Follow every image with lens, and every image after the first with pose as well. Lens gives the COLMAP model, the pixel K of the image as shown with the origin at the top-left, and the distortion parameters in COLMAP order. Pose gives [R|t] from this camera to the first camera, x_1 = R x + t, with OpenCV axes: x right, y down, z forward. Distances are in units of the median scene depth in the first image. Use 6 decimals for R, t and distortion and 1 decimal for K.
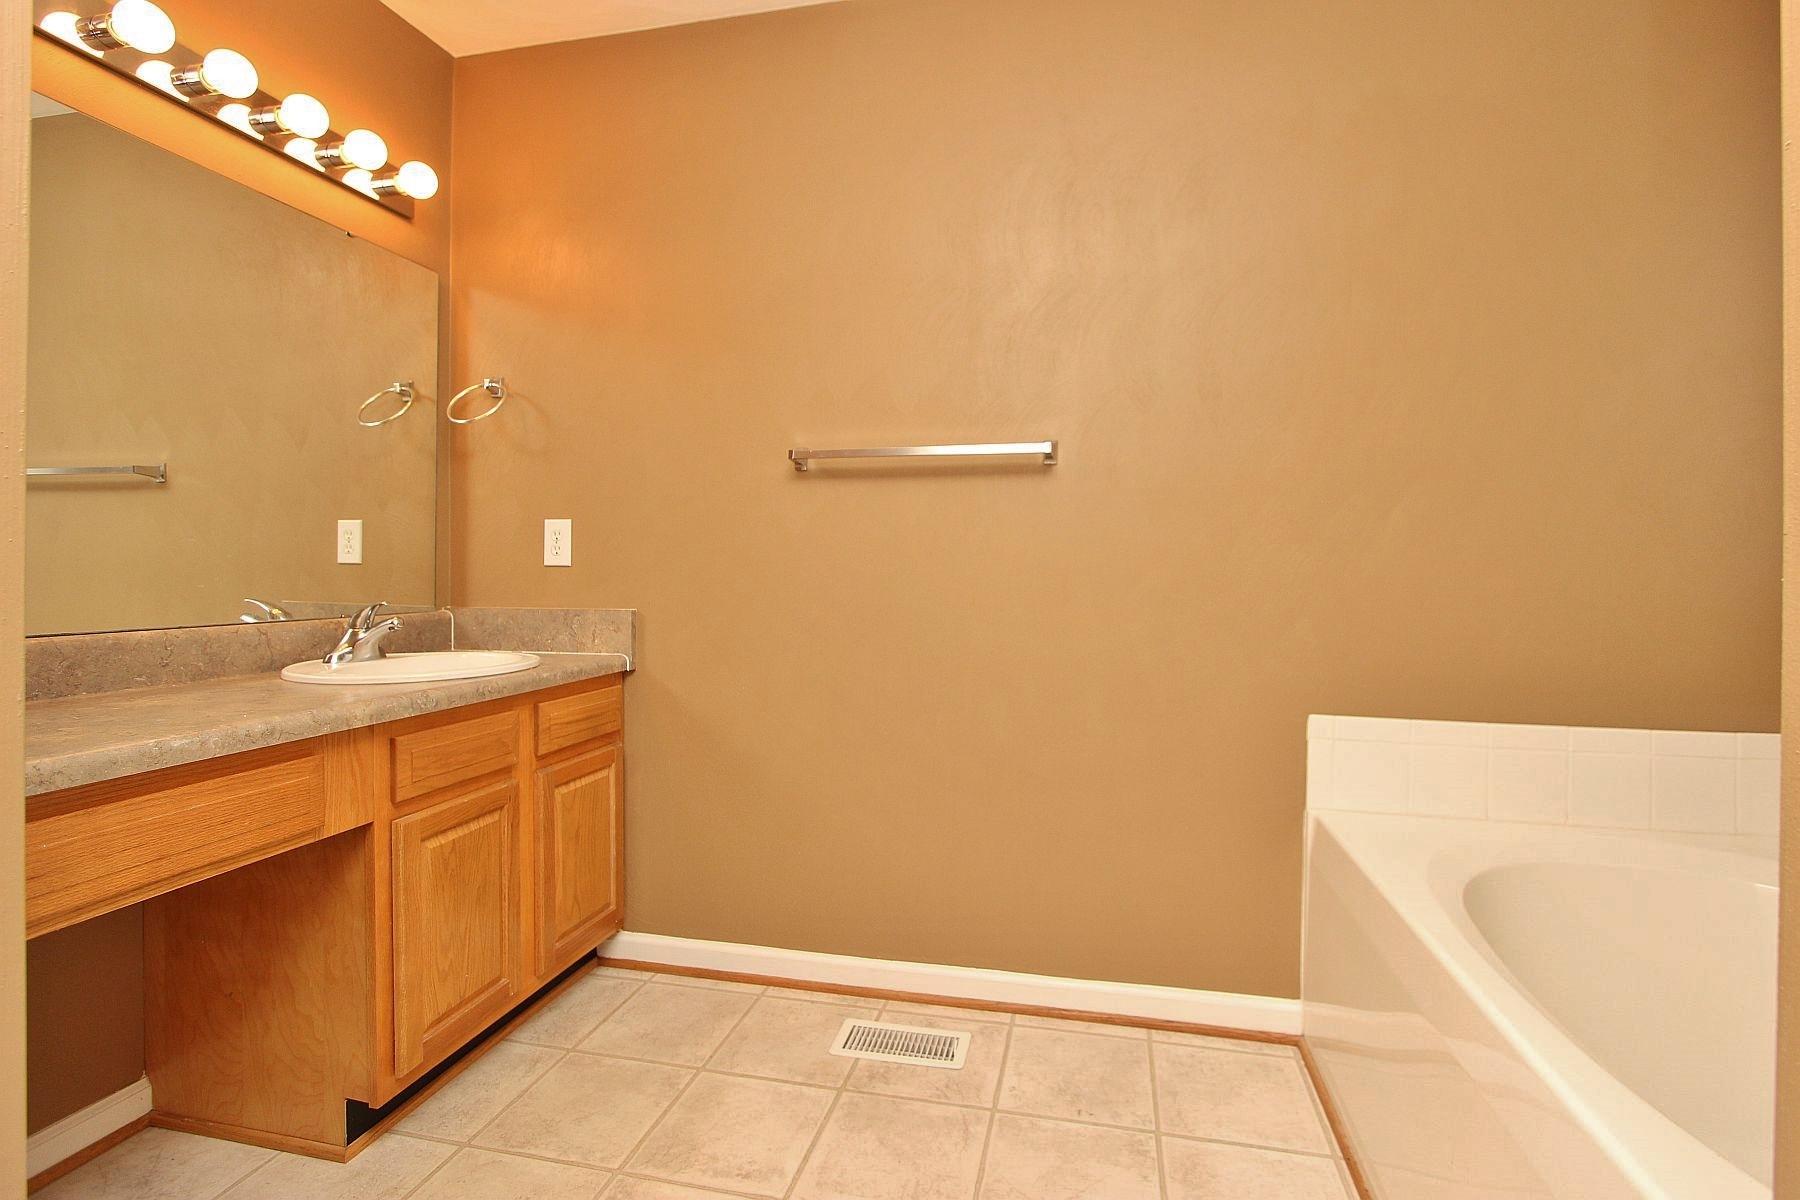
lens RADIAL K [[842.2, 0, 895.7], [0, 842.2, 586.0], [0, 0, 1]] dist [-0.012404, 0.002289]
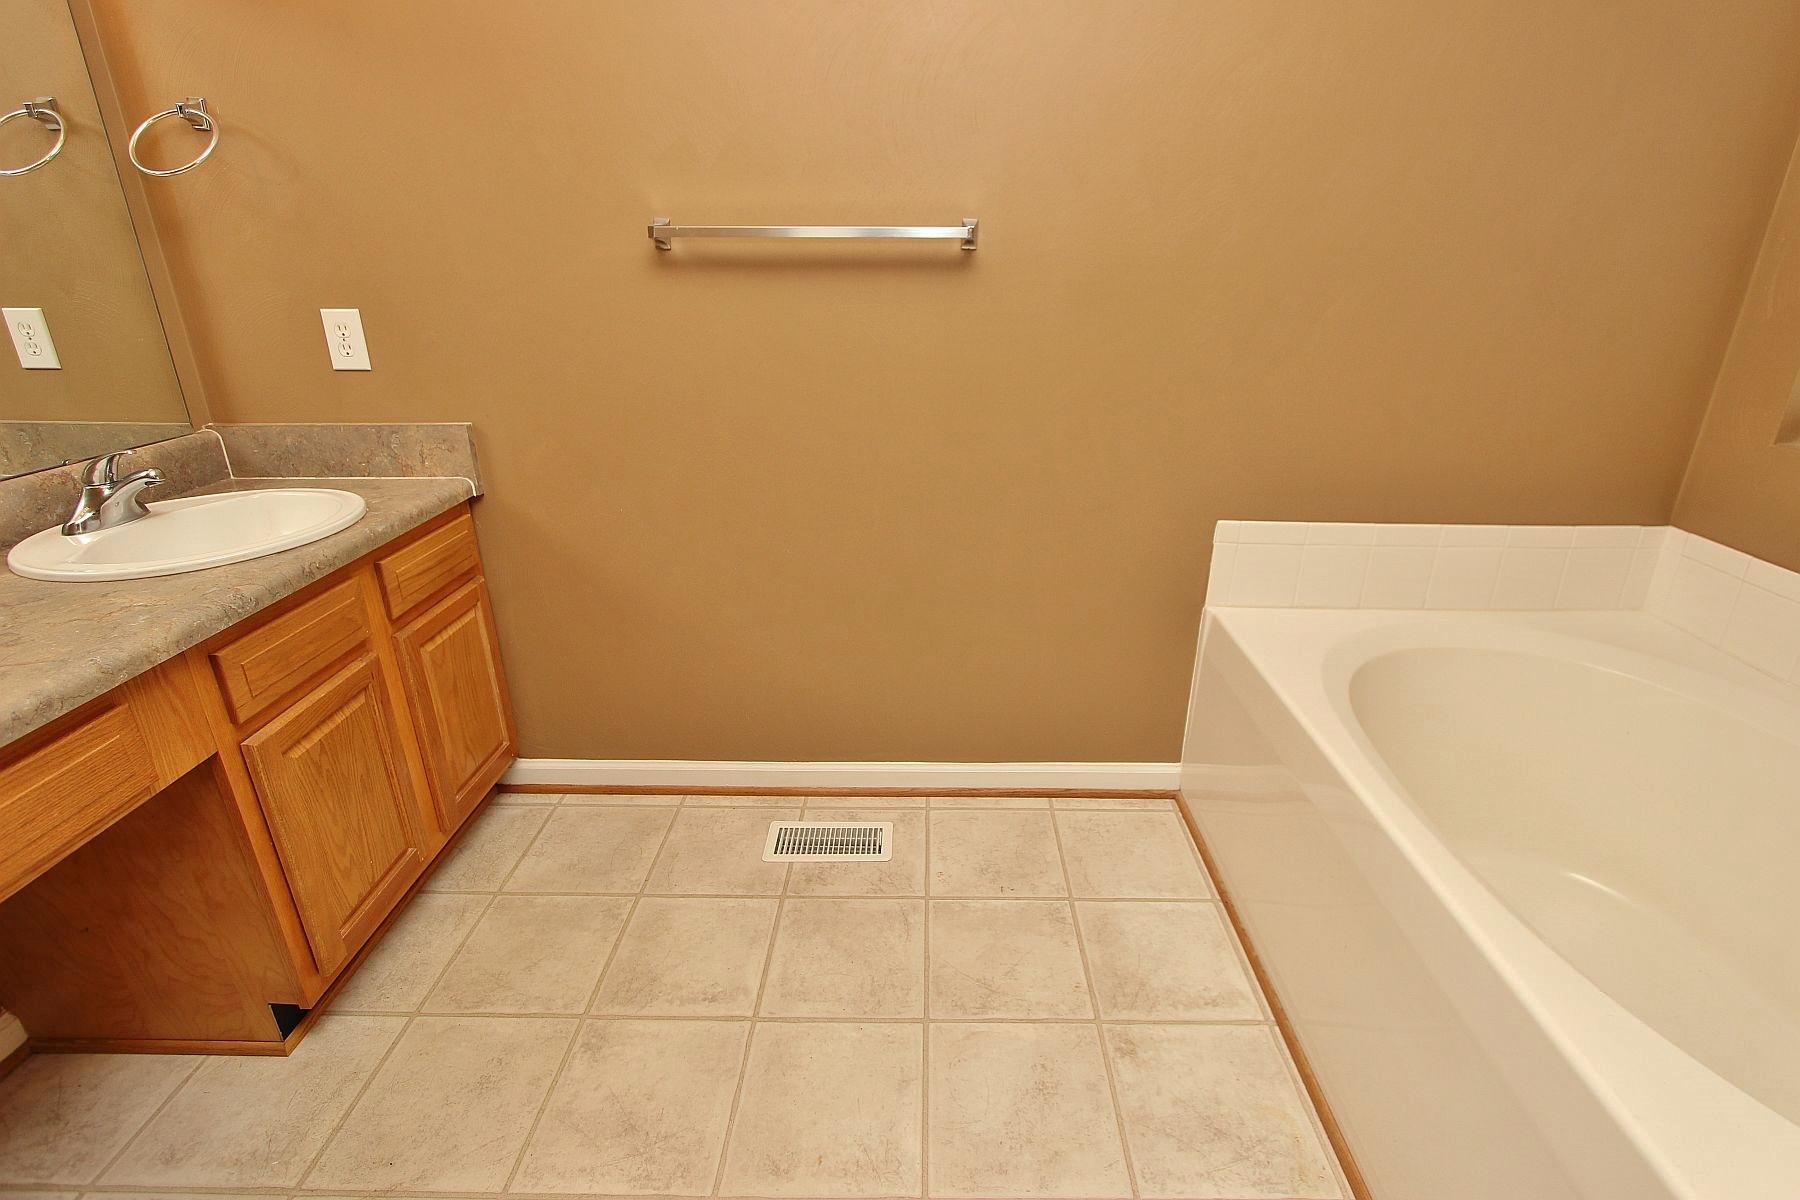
lens RADIAL K [[842.2, 0, 909.3], [0, 842.2, 596.6], [0, 0, 1]] dist [-0.012404, 0.002289]
pose [[0.976512, -0.087685, 0.196814, -0.084036], [0.013208, 0.936089, 0.351516, -0.128457], [-0.215058, -0.340660, 0.915260, 0.118125]]
